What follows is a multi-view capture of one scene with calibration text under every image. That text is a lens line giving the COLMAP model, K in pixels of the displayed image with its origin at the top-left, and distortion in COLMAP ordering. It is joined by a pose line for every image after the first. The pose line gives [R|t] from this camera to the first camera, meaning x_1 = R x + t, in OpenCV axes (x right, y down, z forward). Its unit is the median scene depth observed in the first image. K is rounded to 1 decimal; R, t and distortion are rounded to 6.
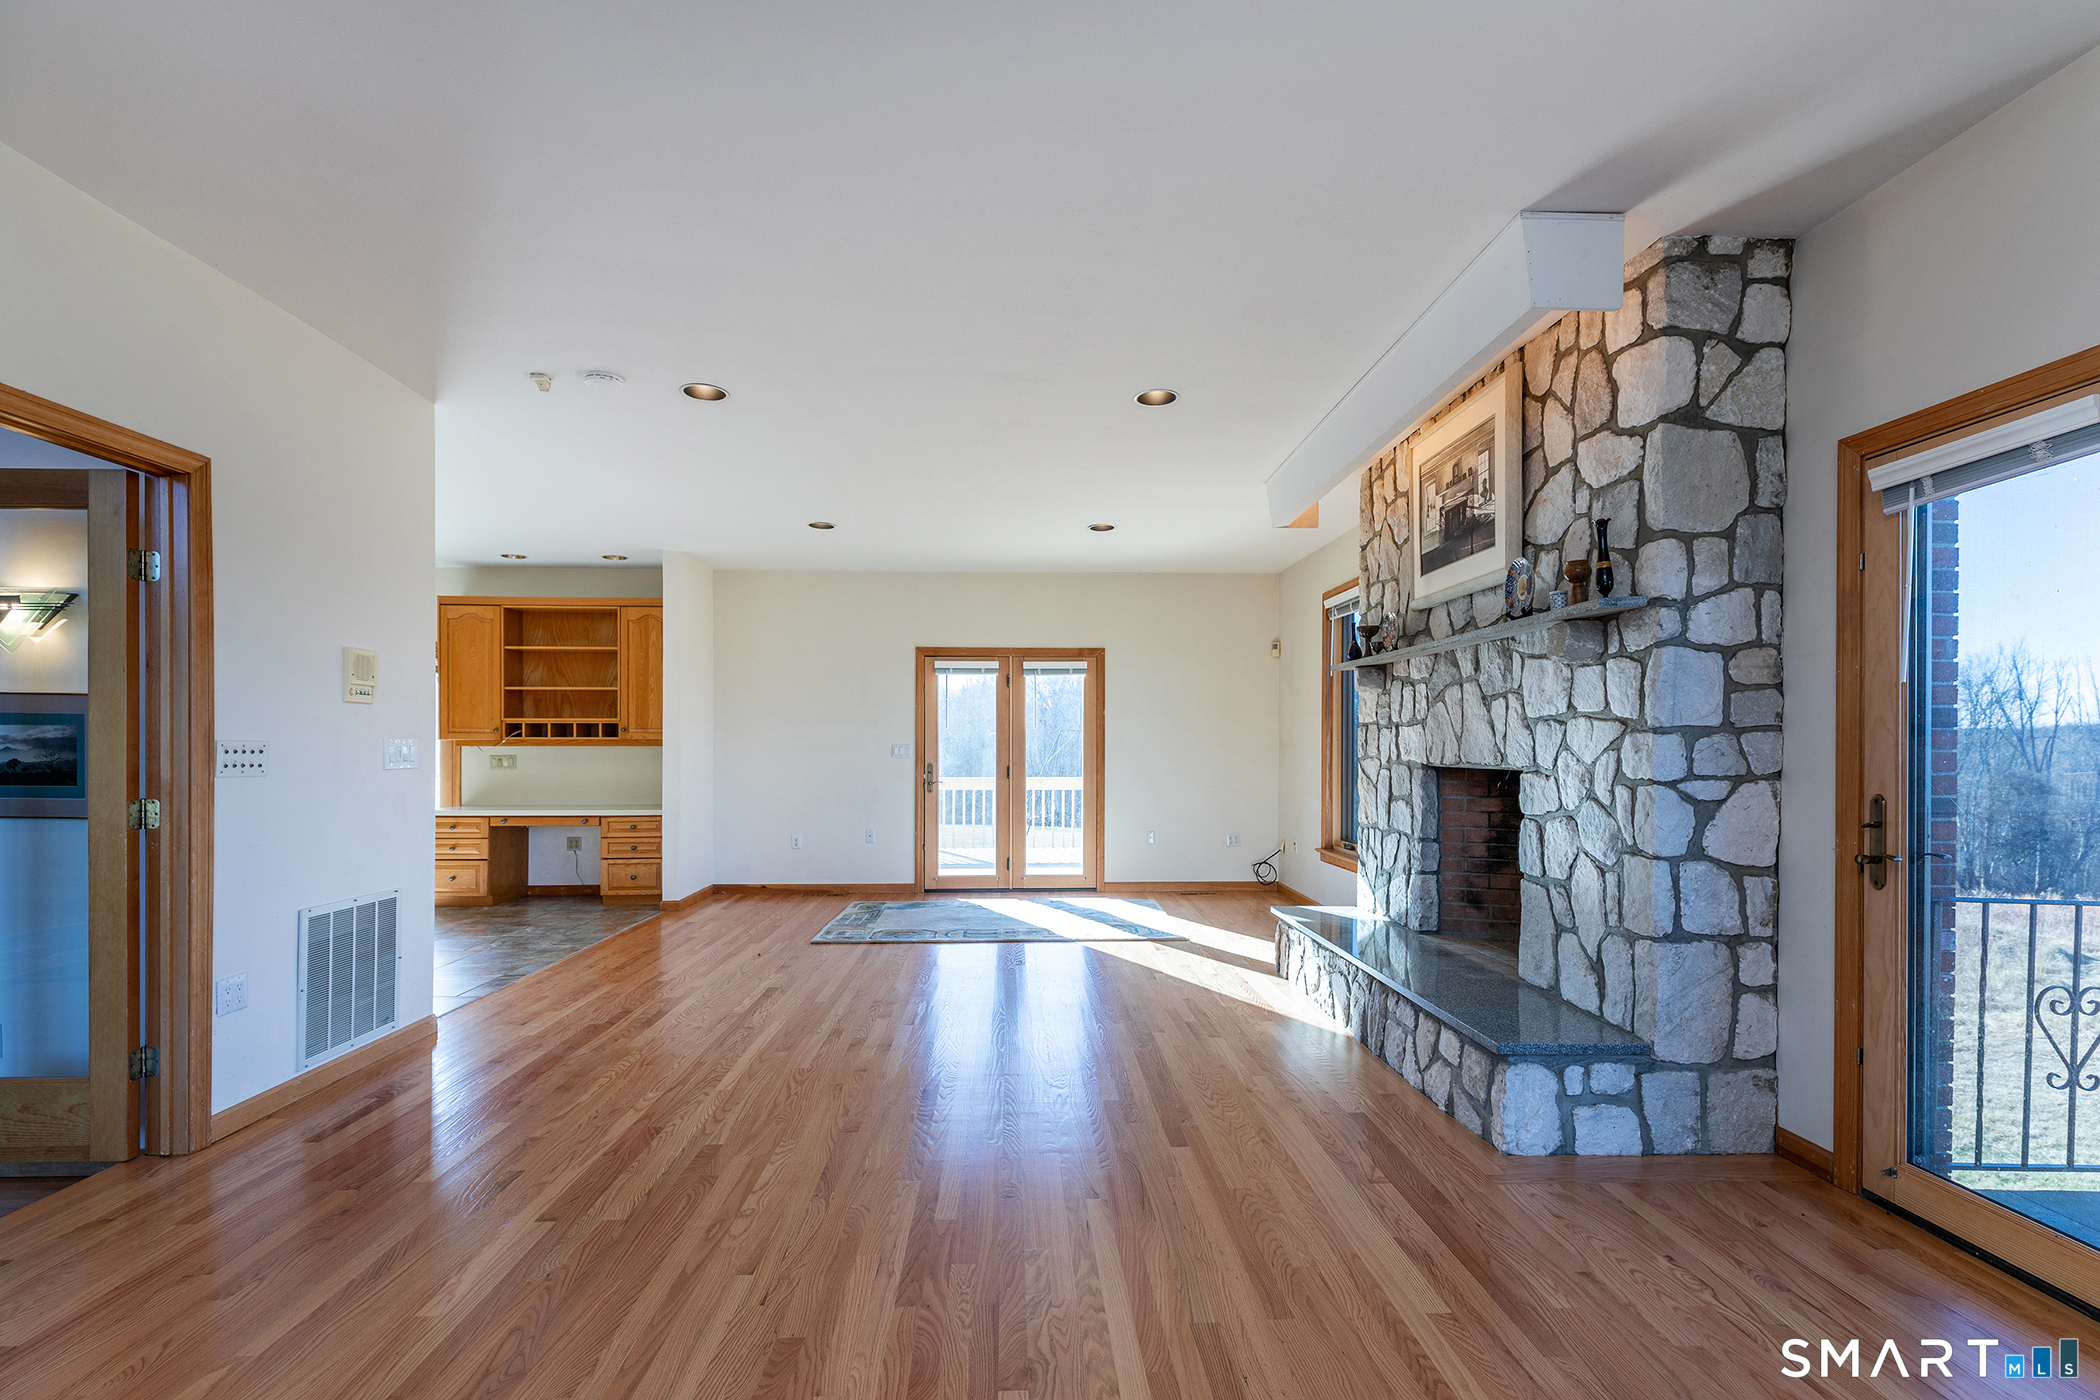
lens RADIAL K [[939.8, 0, 1056.6], [0, 939.8, 746.0], [0, 0, 1]] dist [0.015811, -0.008241]
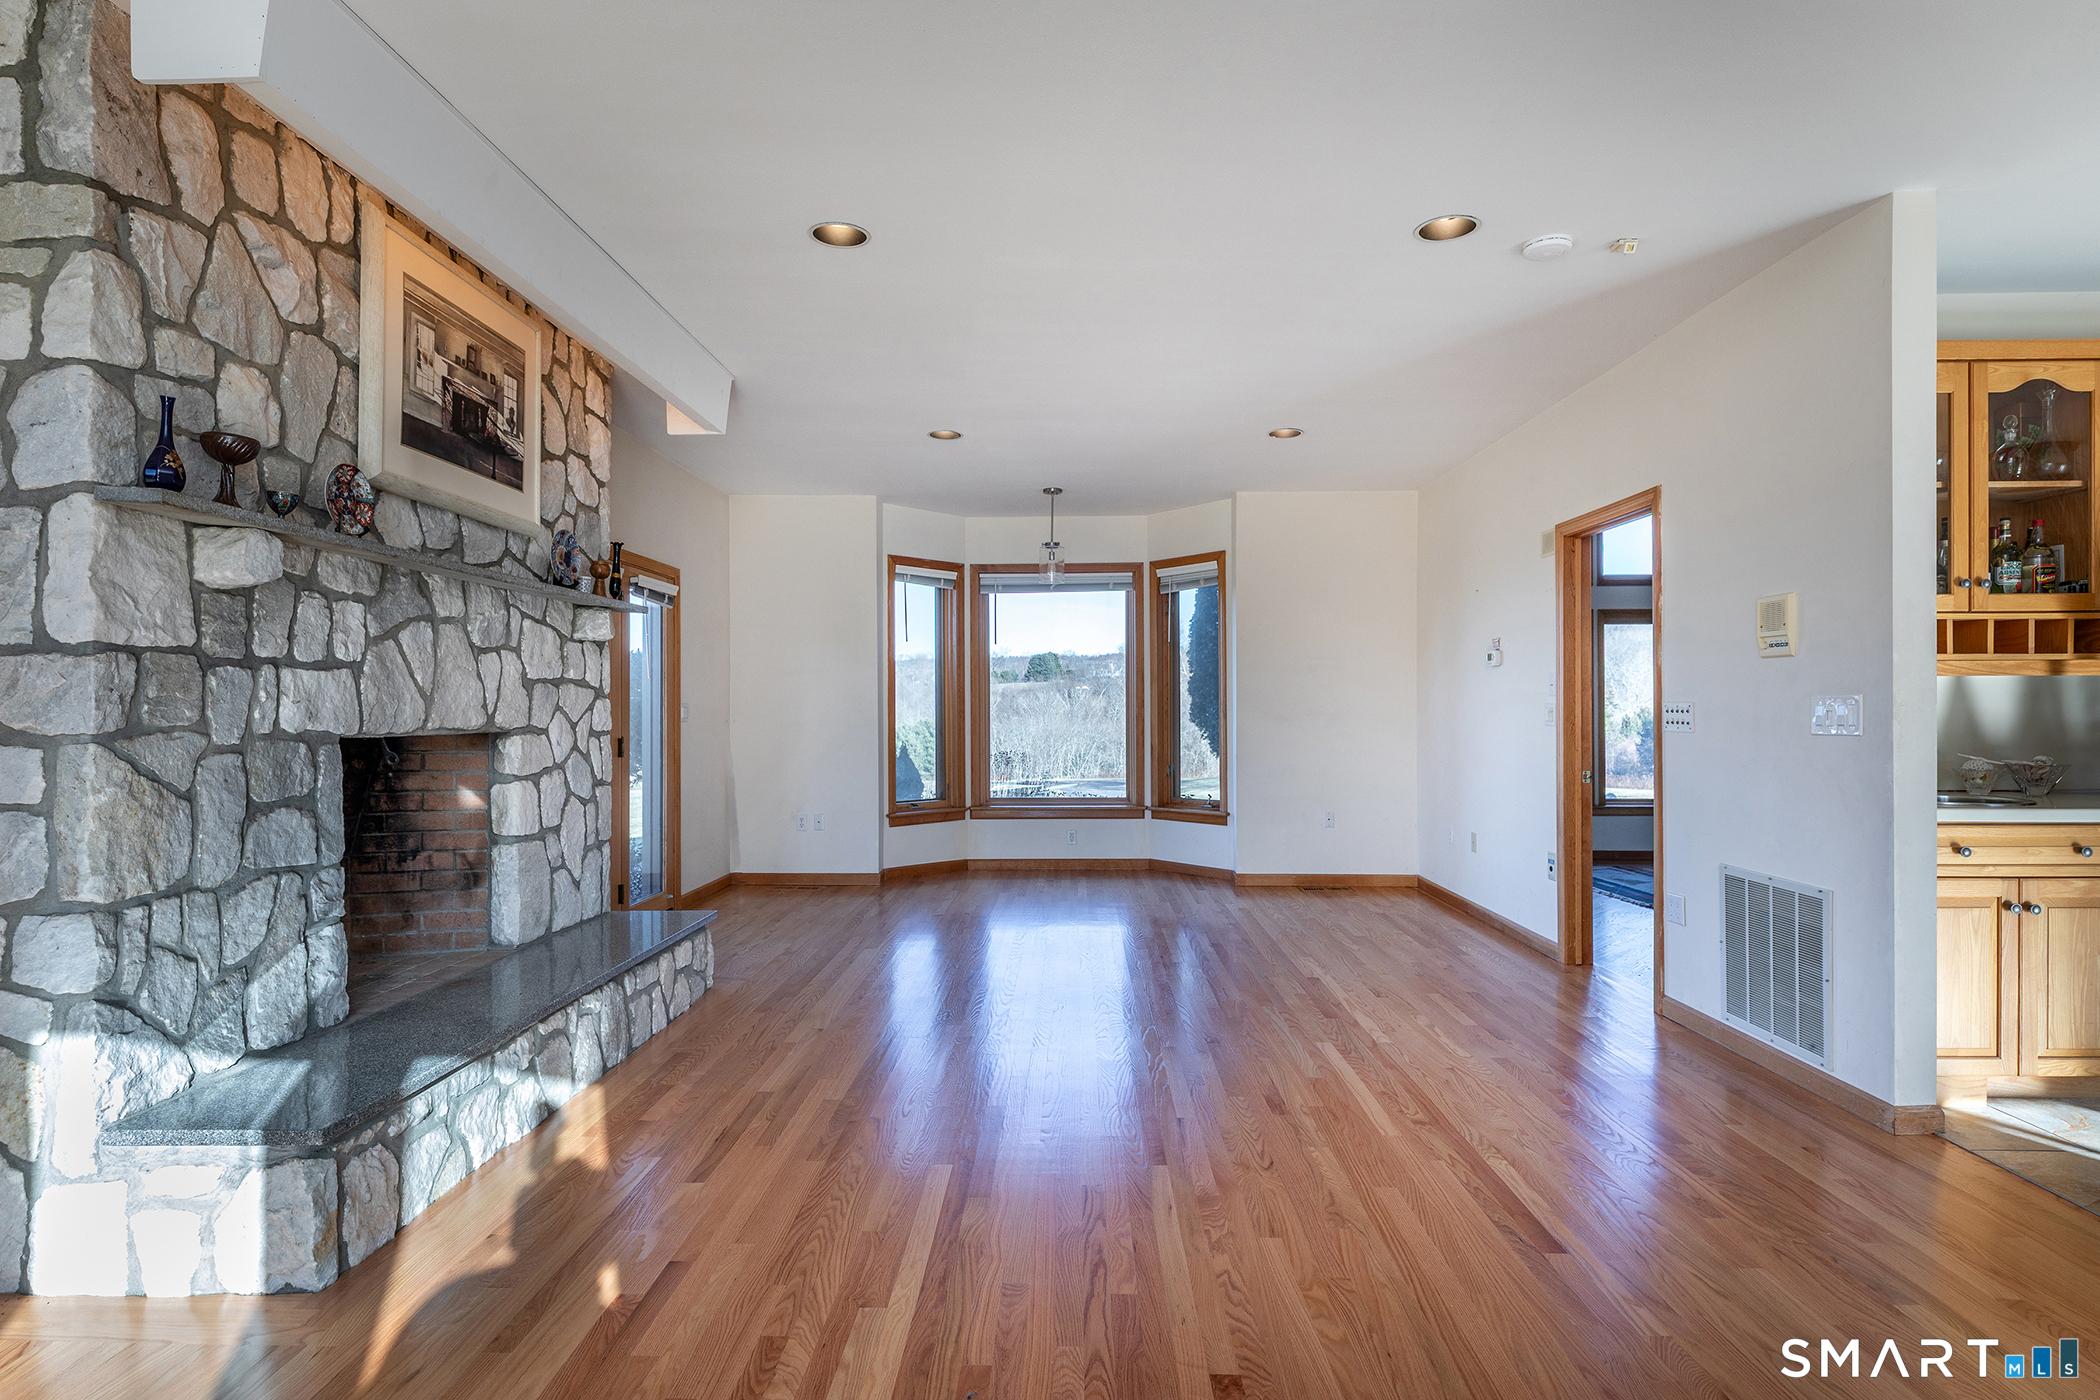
lens RADIAL K [[1082.1, 0, 1046.6], [0, 1082.1, 713.3], [0, 0, 1]] dist [0.021948, -0.006382]
pose [[-0.996877, 0.000015, 0.078964, -0.148959], [0.000207, 0.999997, 0.002423, 0.004297], [-0.078963, 0.002432, -0.996875, 2.215803]]
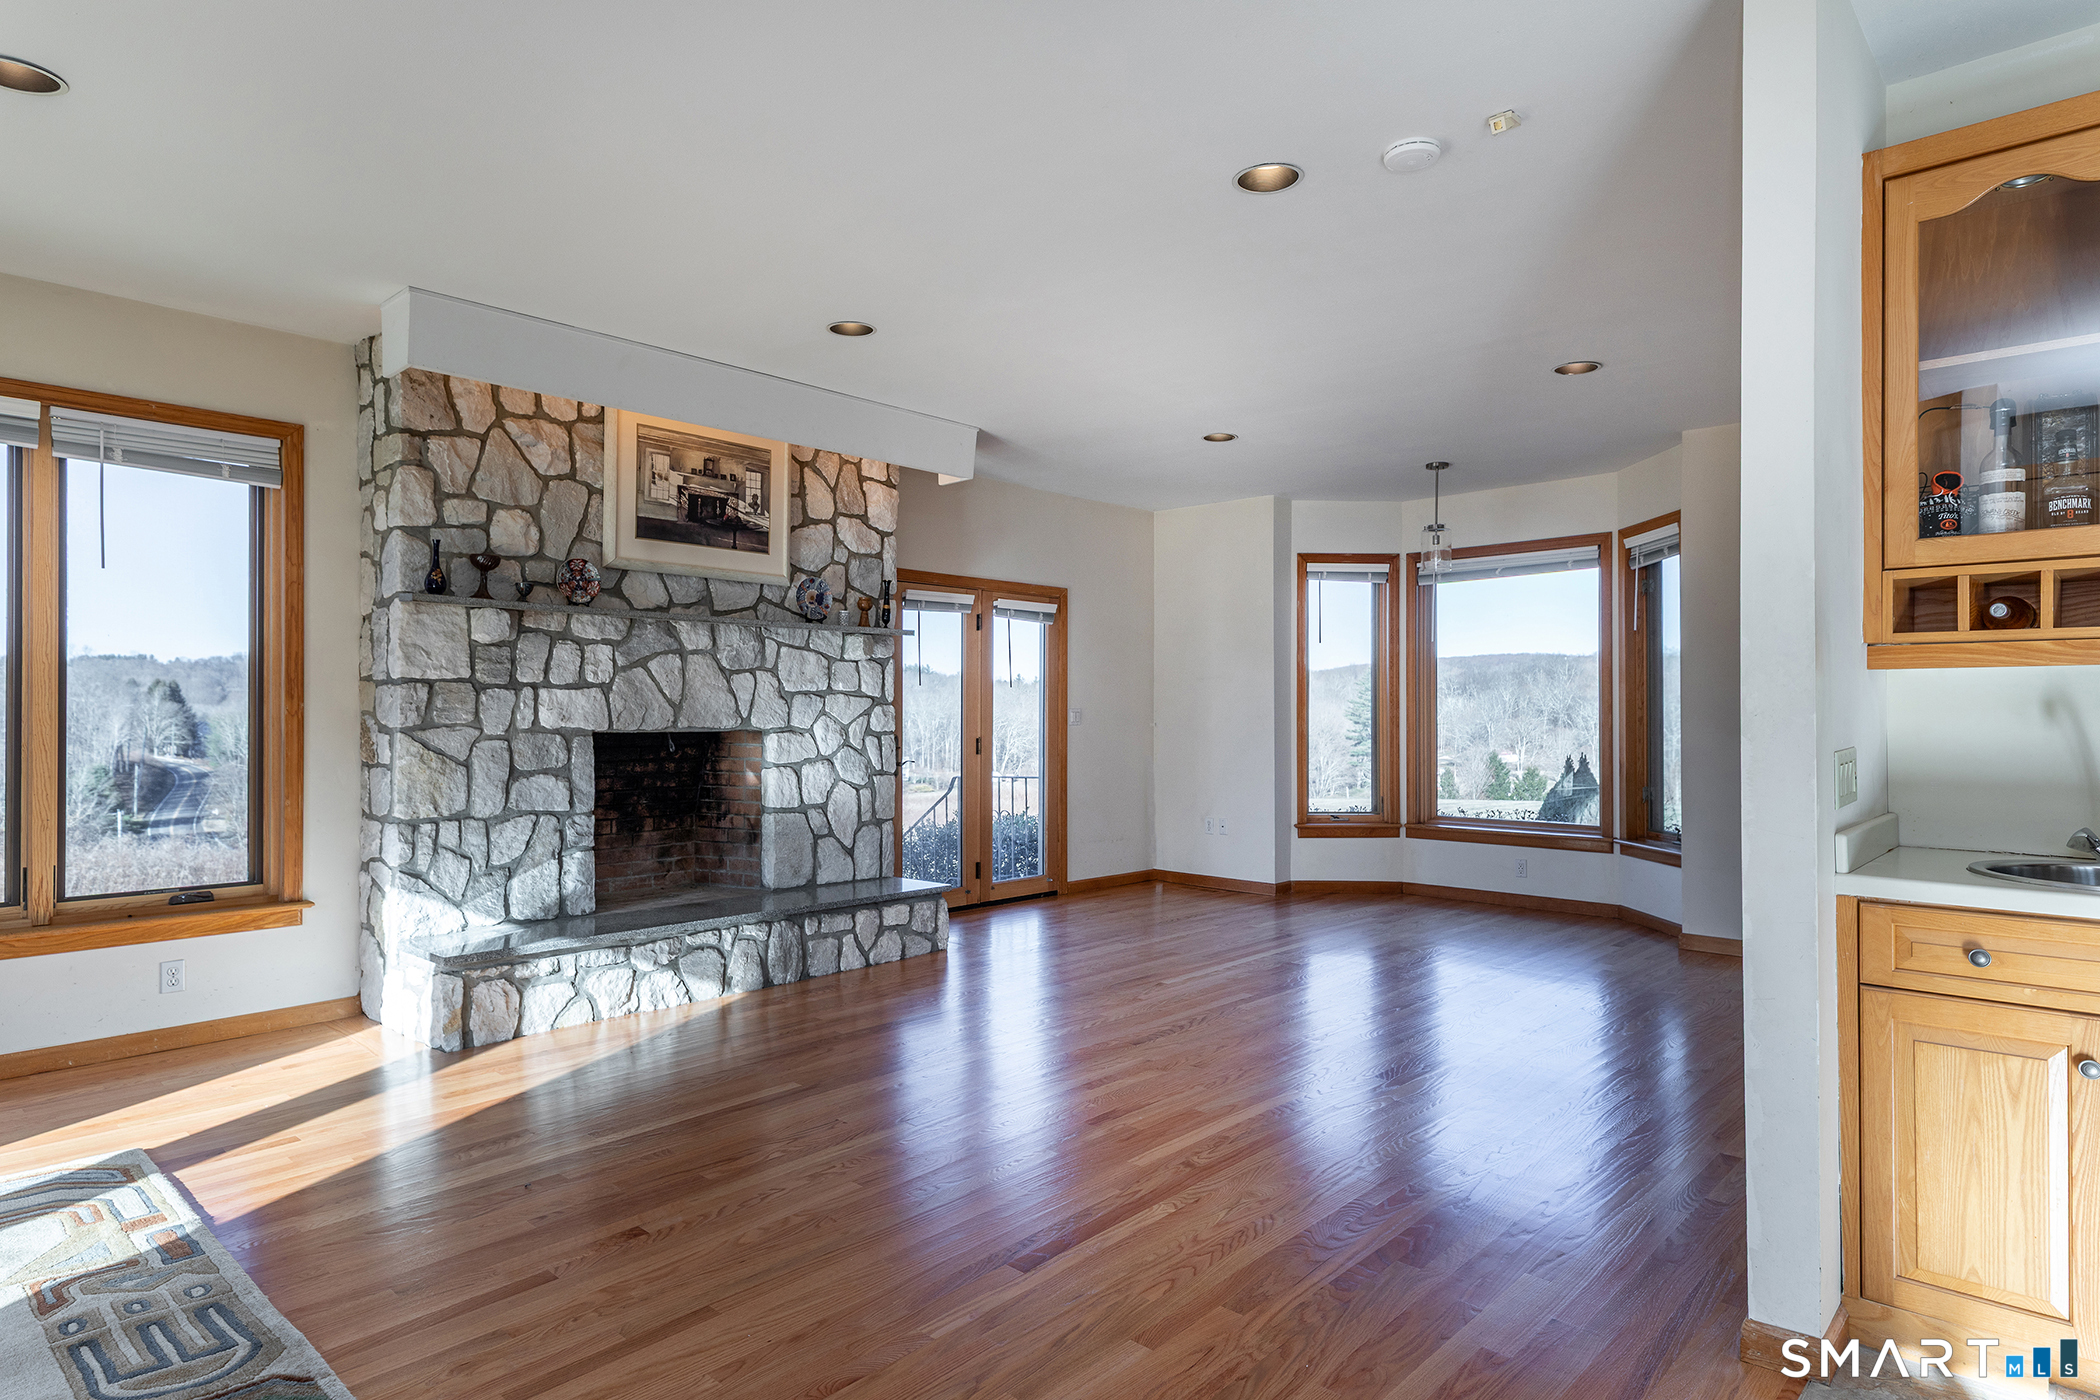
lens RADIAL K [[1179.4, 0, 1040.8], [0, 1179.4, 708.4], [0, 0, 1]] dist [0.039712, -0.000327]
pose [[-0.687315, 0.000274, 0.726359, -1.024815], [-0.003217, 0.999989, -0.003420, -0.000957], [-0.726352, -0.004687, -0.687306, 1.989246]]
